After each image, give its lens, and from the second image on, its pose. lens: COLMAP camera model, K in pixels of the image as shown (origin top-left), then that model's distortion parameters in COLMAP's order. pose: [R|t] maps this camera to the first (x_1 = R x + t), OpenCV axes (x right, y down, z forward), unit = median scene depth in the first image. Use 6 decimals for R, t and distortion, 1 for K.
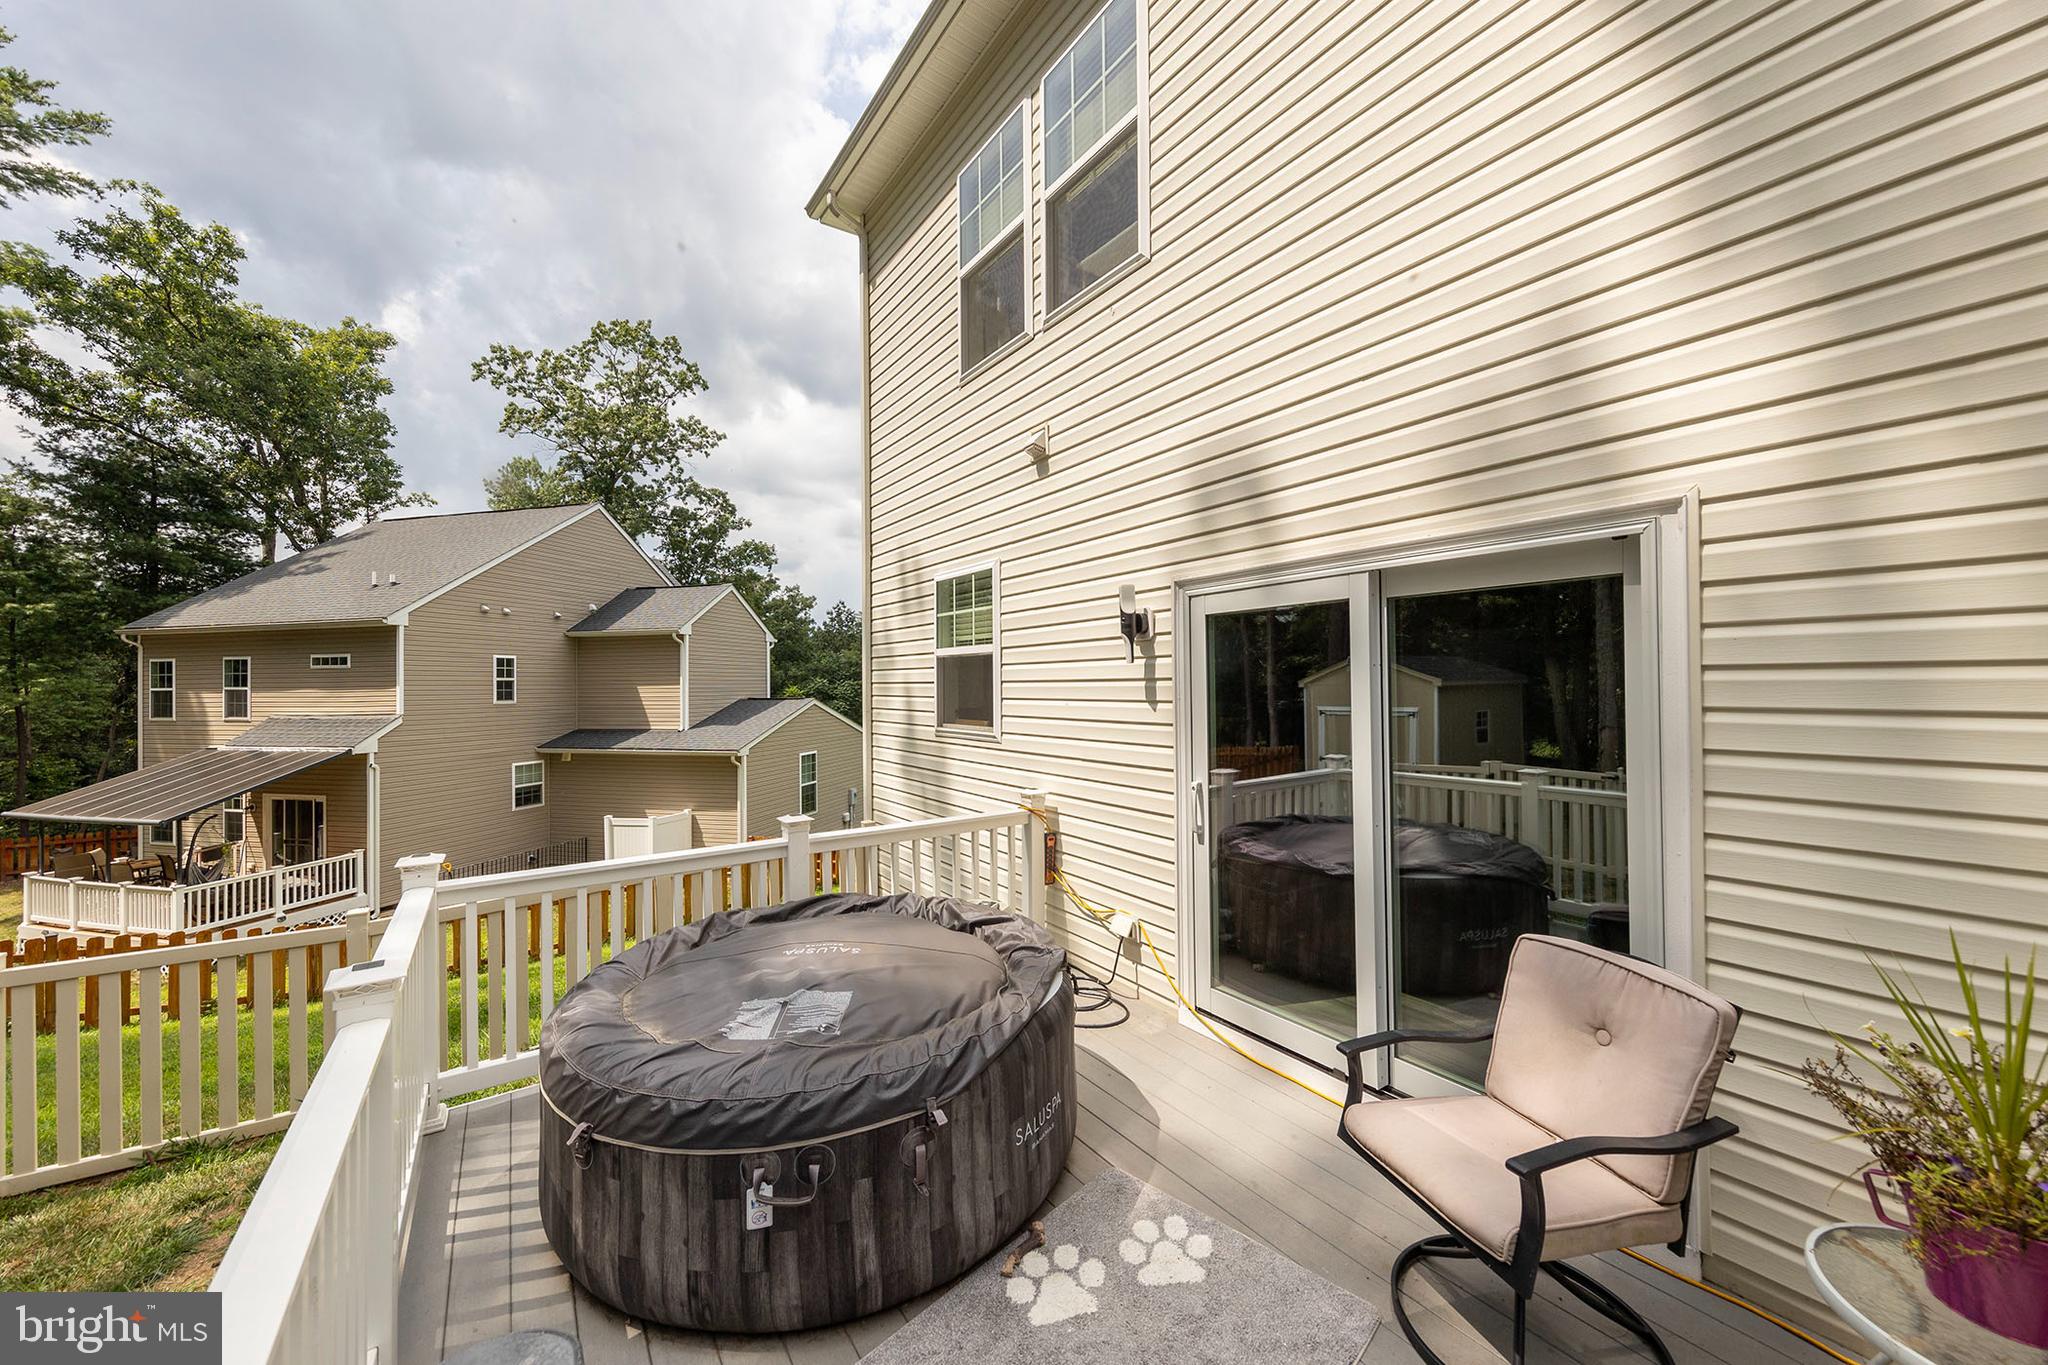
lens RADIAL K [[758.3, 0, 1040.5], [0, 758.3, 665.3], [0, 0, 1]] dist [0.013540, 0.000092]
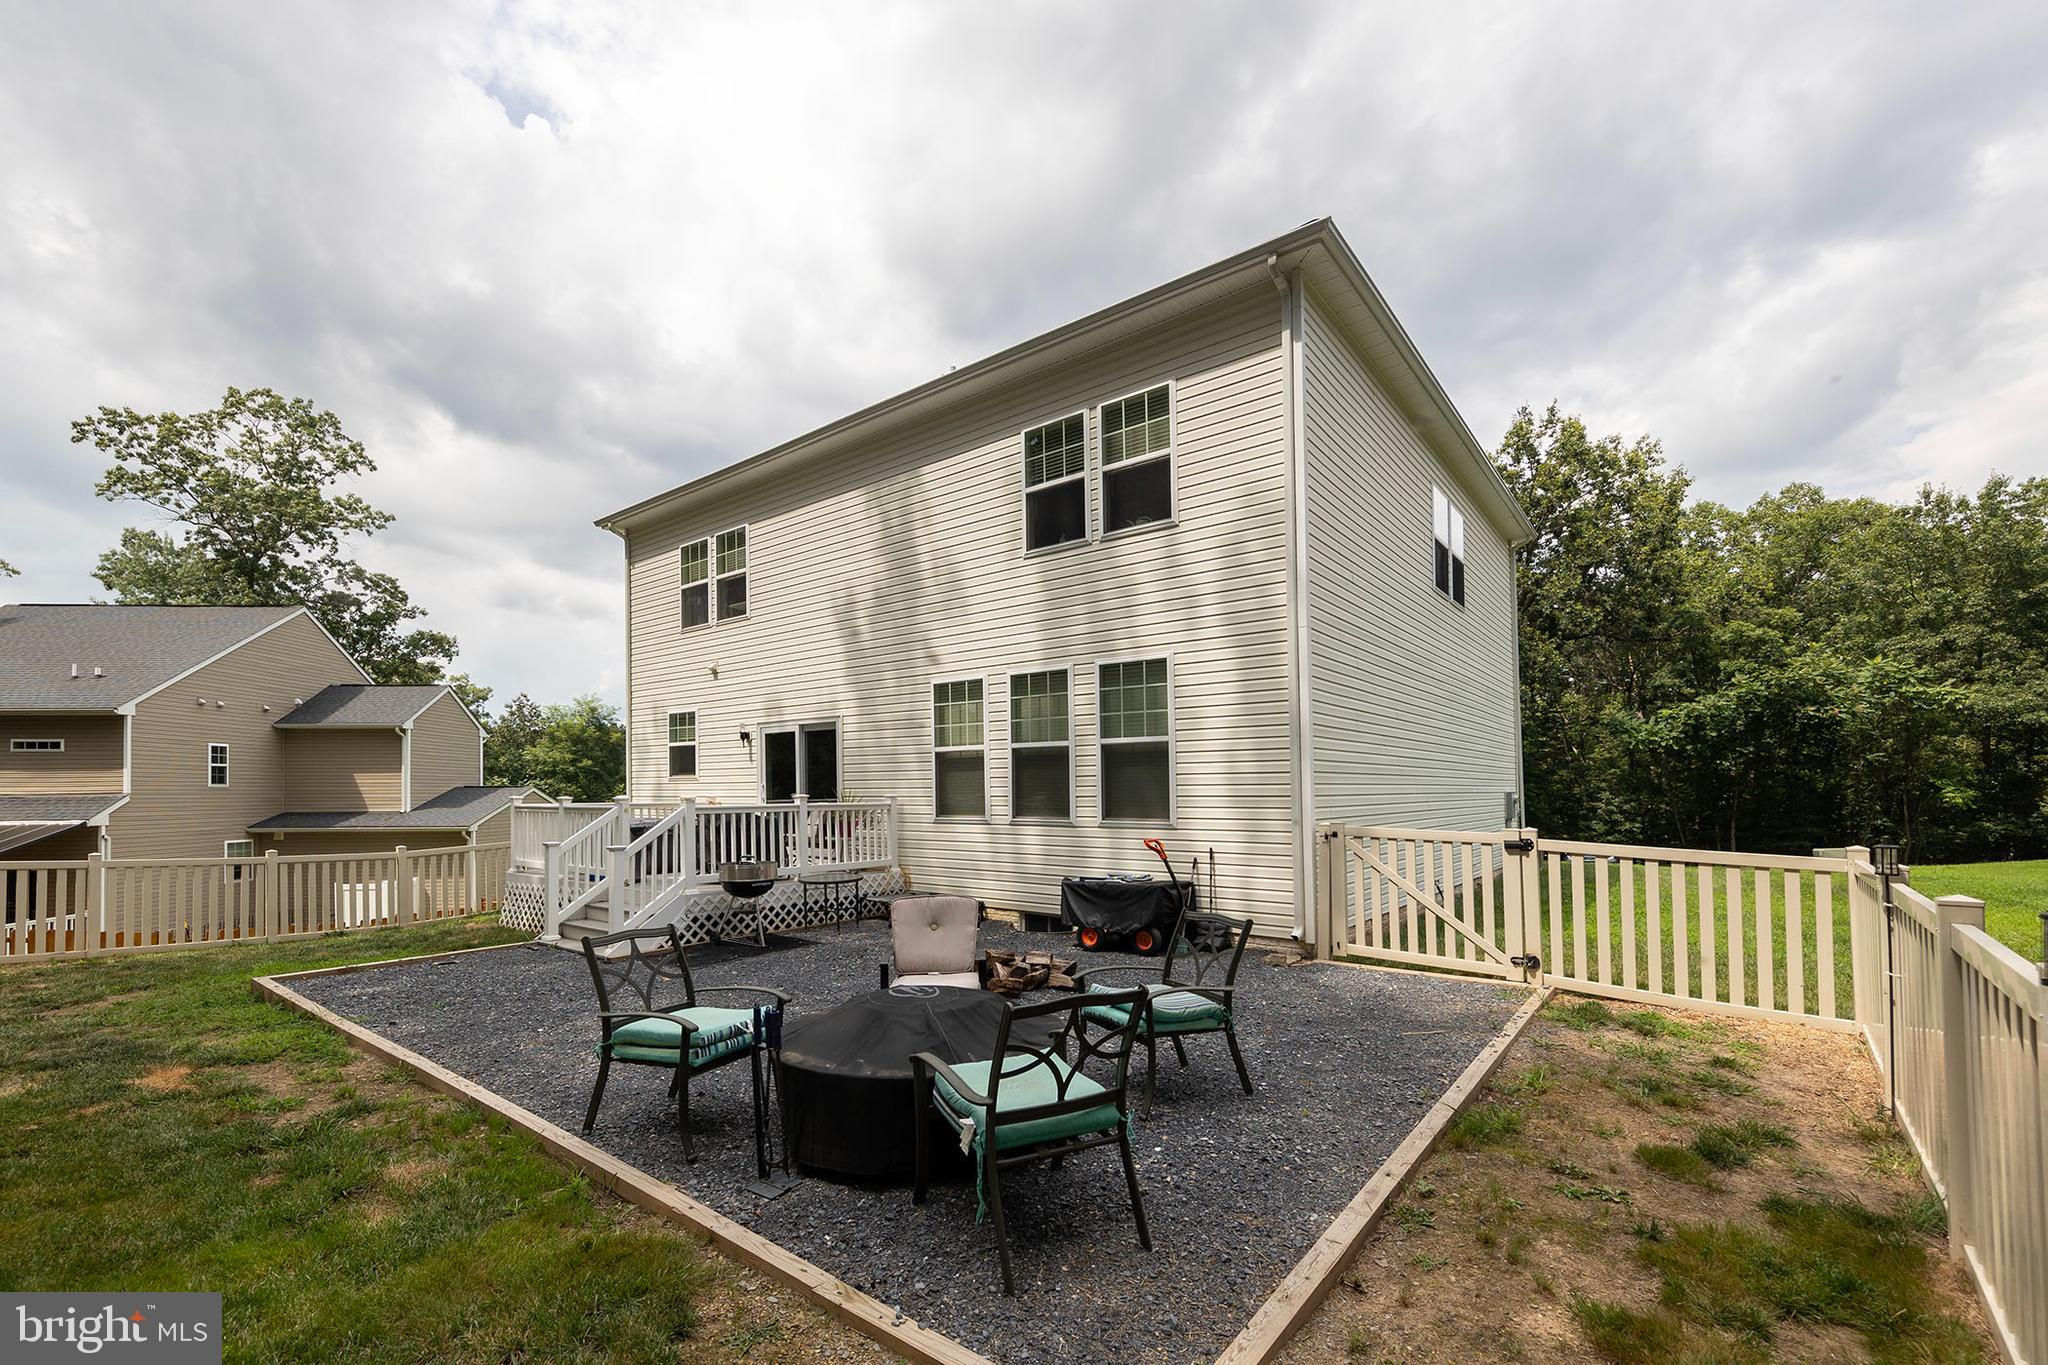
lens RADIAL K [[758.3, 0, 1030.8], [0, 758.3, 780.1], [0, 0, 1]] dist [0.013540, 0.000092]
pose [[0.941416, 0.003252, 0.337231, 0.031957], [-0.008293, 0.999874, 0.013510, 0.013749], [-0.337145, -0.015515, 0.941325, -0.417706]]
